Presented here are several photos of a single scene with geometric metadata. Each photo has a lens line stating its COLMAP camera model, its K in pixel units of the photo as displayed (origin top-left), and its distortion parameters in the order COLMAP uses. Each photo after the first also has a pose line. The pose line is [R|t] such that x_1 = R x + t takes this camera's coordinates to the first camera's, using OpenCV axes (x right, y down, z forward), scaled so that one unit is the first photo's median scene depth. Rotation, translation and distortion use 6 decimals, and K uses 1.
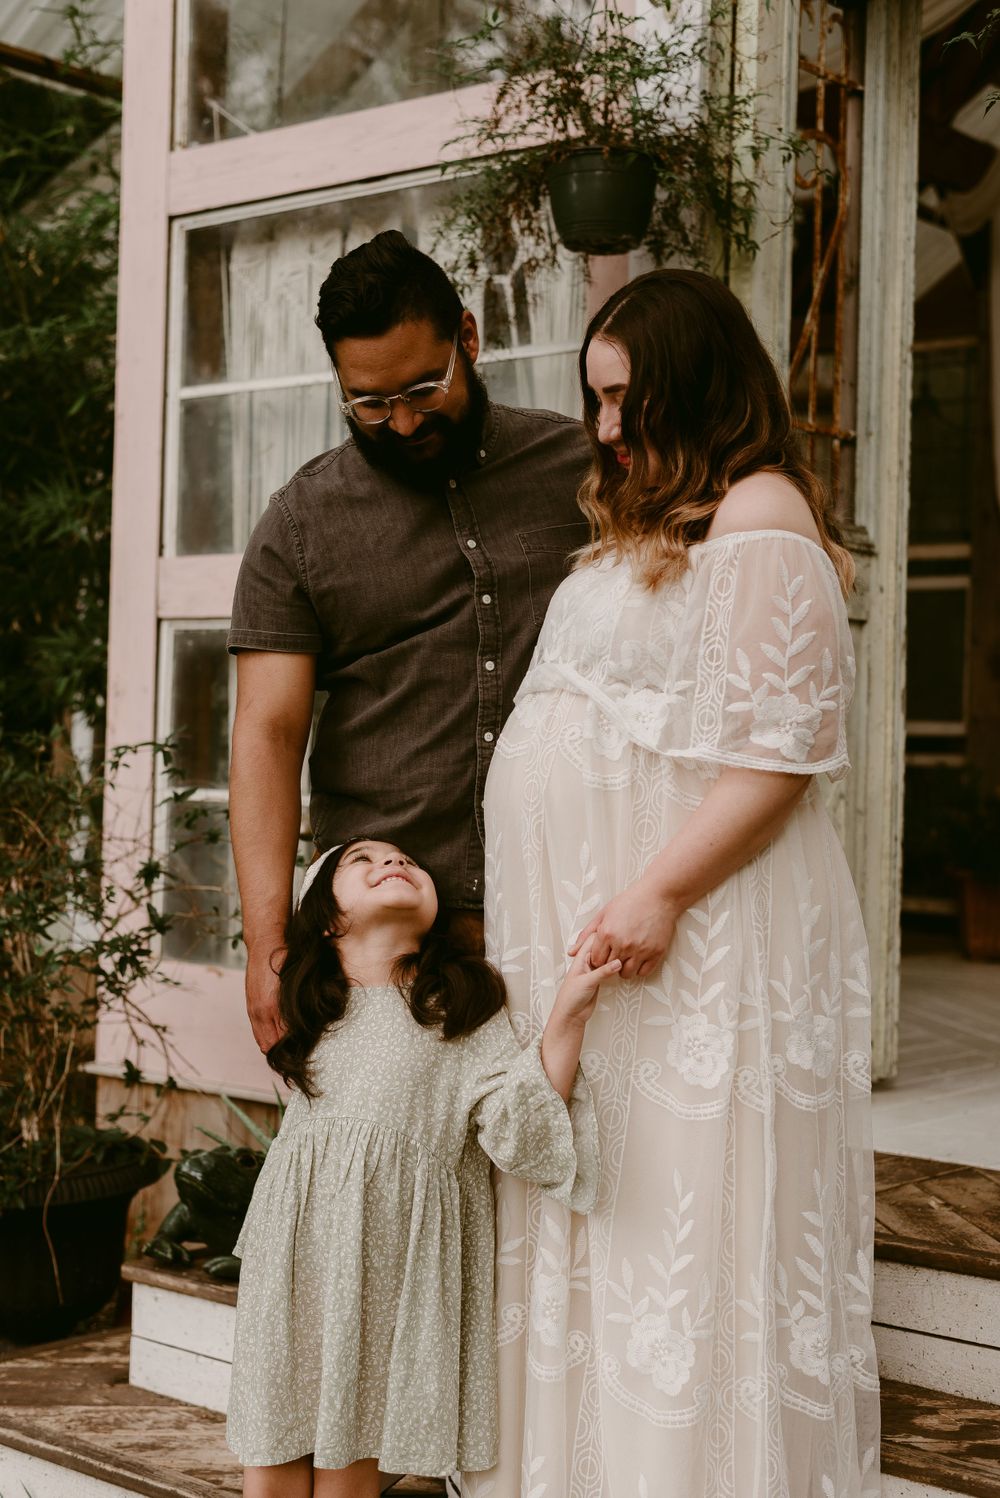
lens RADIAL K [[2269.6, 0, 502.7], [0, 2269.6, 723.4], [0, 0, 1]] dist [0.022569, 0.071473]
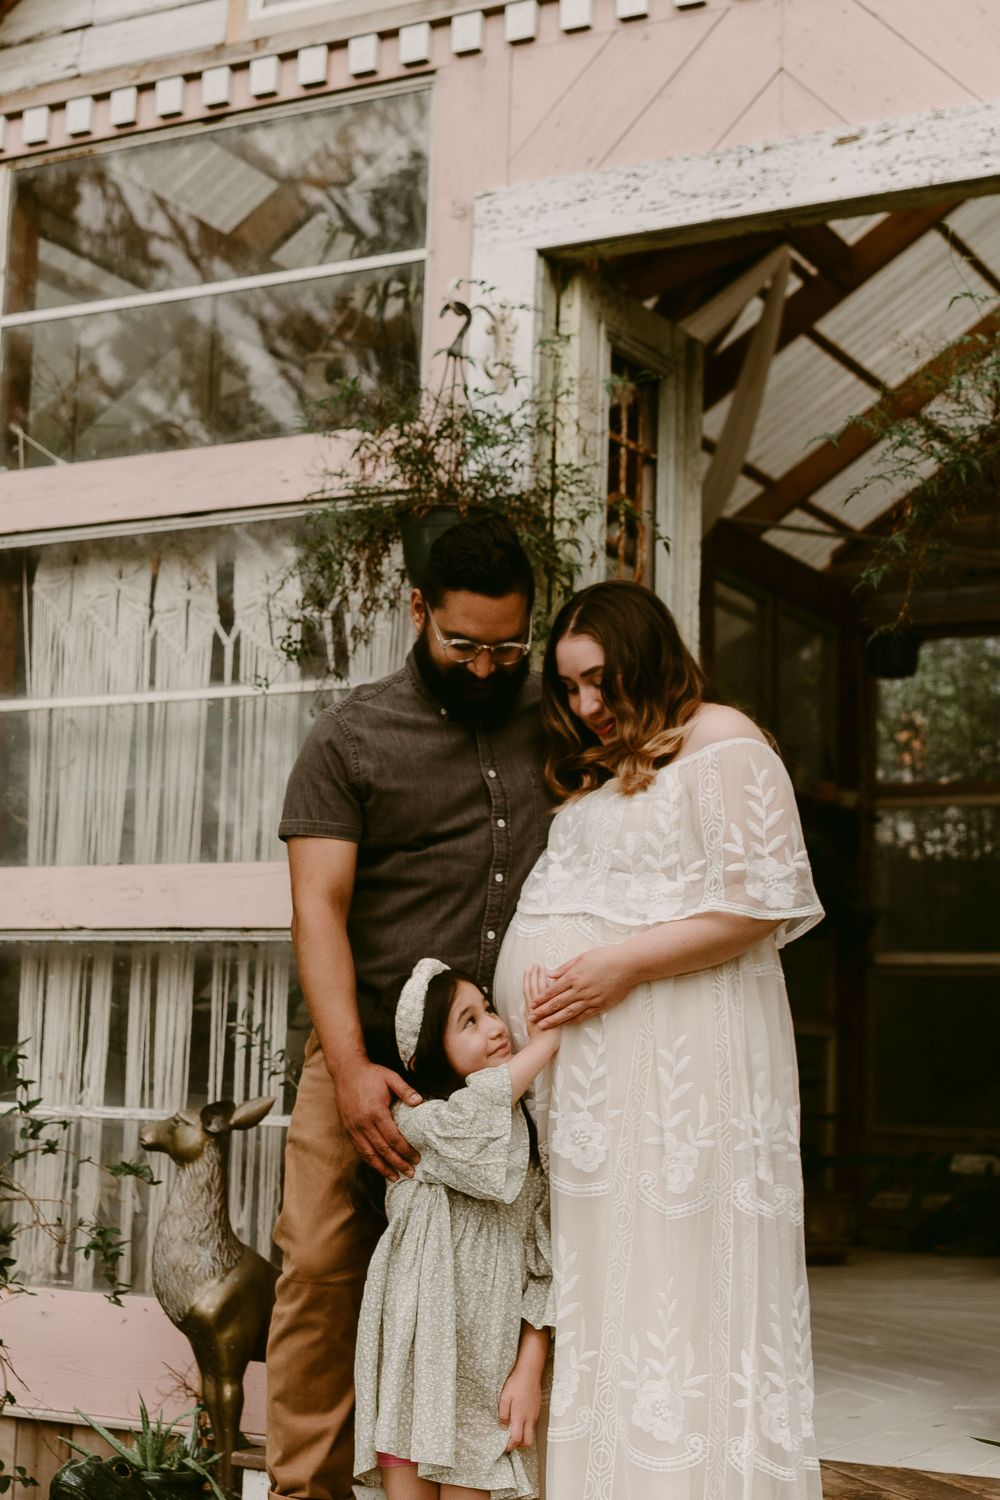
lens RADIAL K [[2361.5, 0, 500.0], [0, 2361.5, 750.0], [0, 0, 1]] dist [0.031325, -0.060946]
pose [[0.981339, 0.029208, 0.190053, -0.141619], [-0.005986, 0.992557, -0.121630, 0.001077], [-0.192191, 0.118223, 0.974210, -0.090230]]
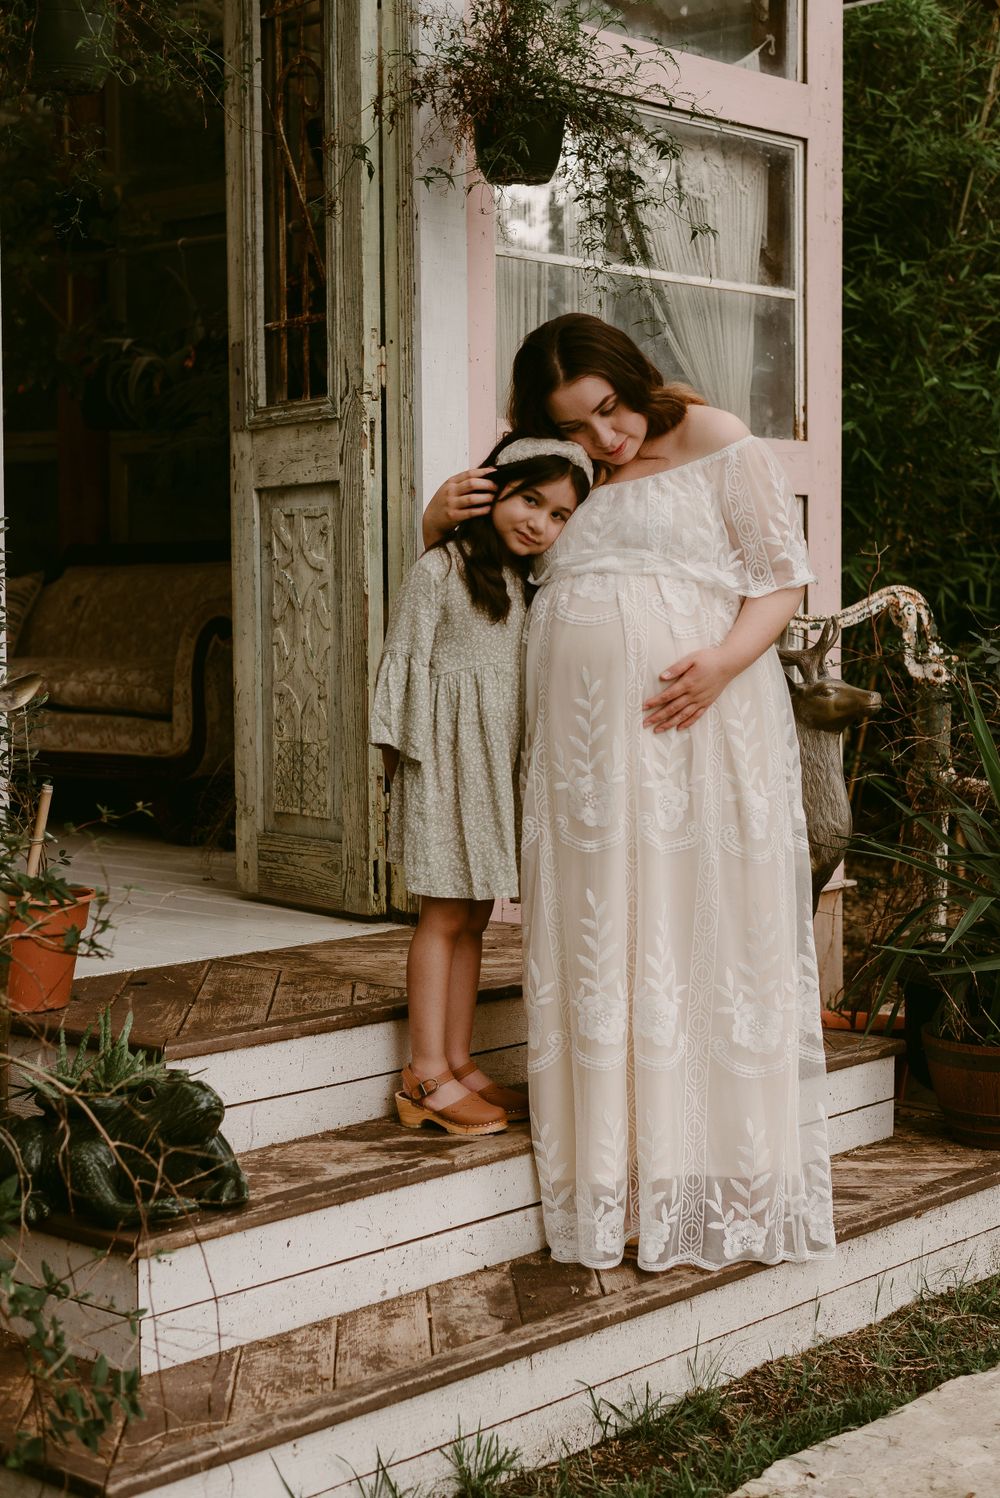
lens RADIAL K [[2319.2, 0, 503.1], [0, 2319.2, 713.8], [0, 0, 1]] dist [0.012345, -0.003059]
pose [[0.052778, -0.079098, 0.995469, -0.912909], [-0.004099, 0.996833, 0.079424, -0.025420], [-0.998598, -0.008272, 0.052287, 0.744905]]
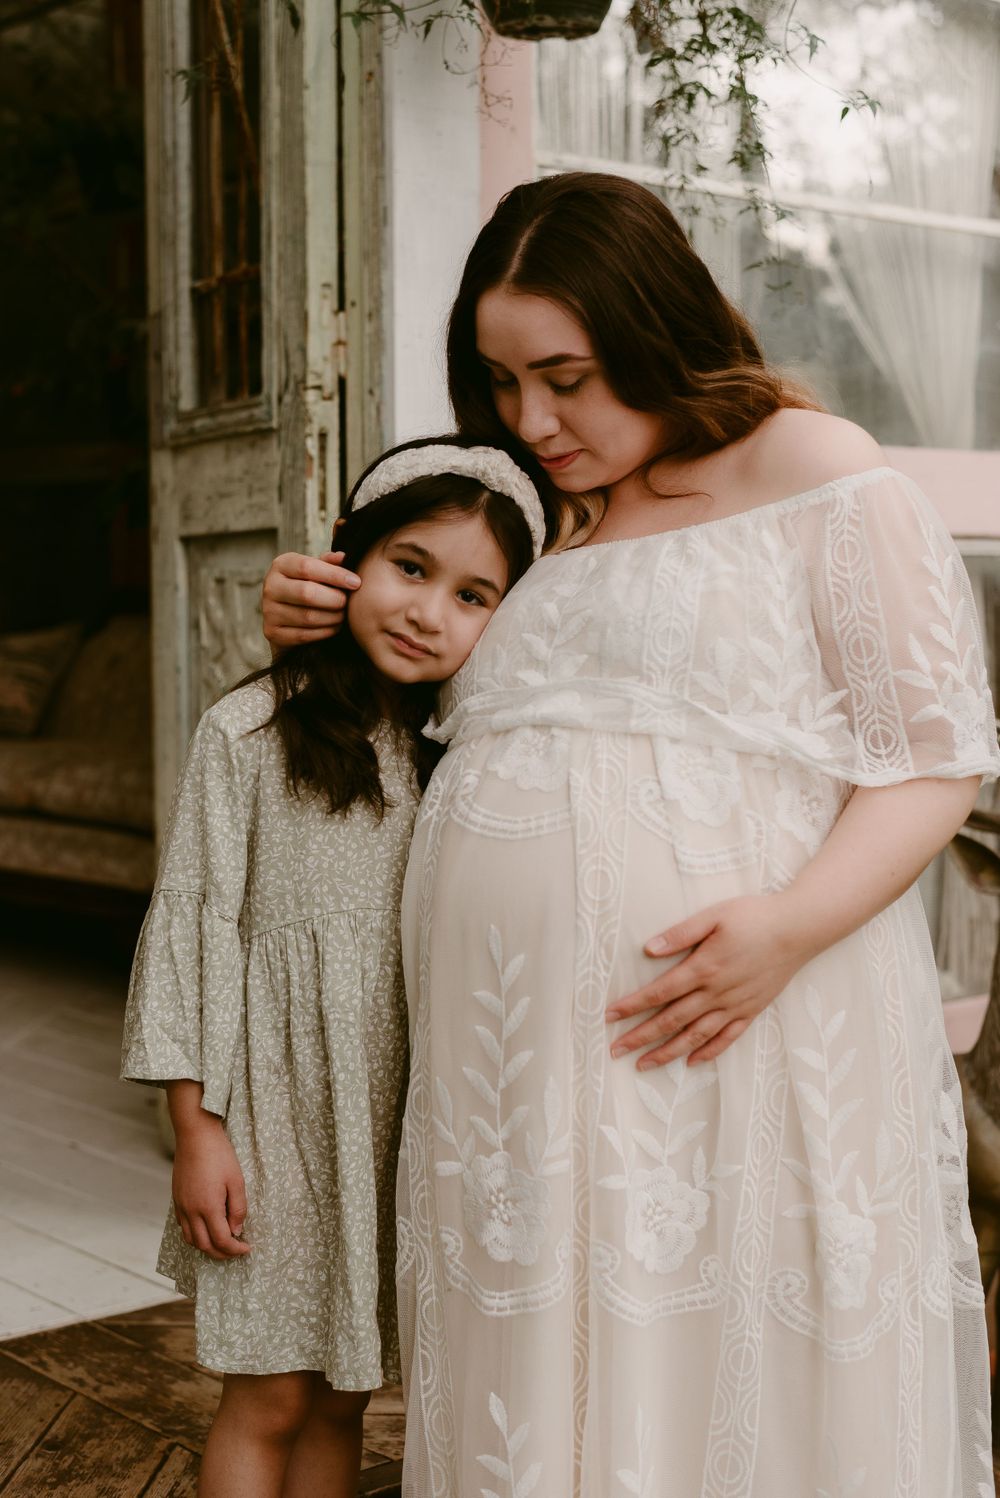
lens RADIAL K [[2322.1, 0, 498.6], [0, 2322.1, 680.5], [0, 0, 1]] dist [0.388546, -2.207182]
pose [[0.190232, -0.053059, 0.980304, -0.439443], [-0.008607, 0.998410, 0.055709, -0.043642], [-0.981701, -0.019035, 0.189473, 0.675977]]
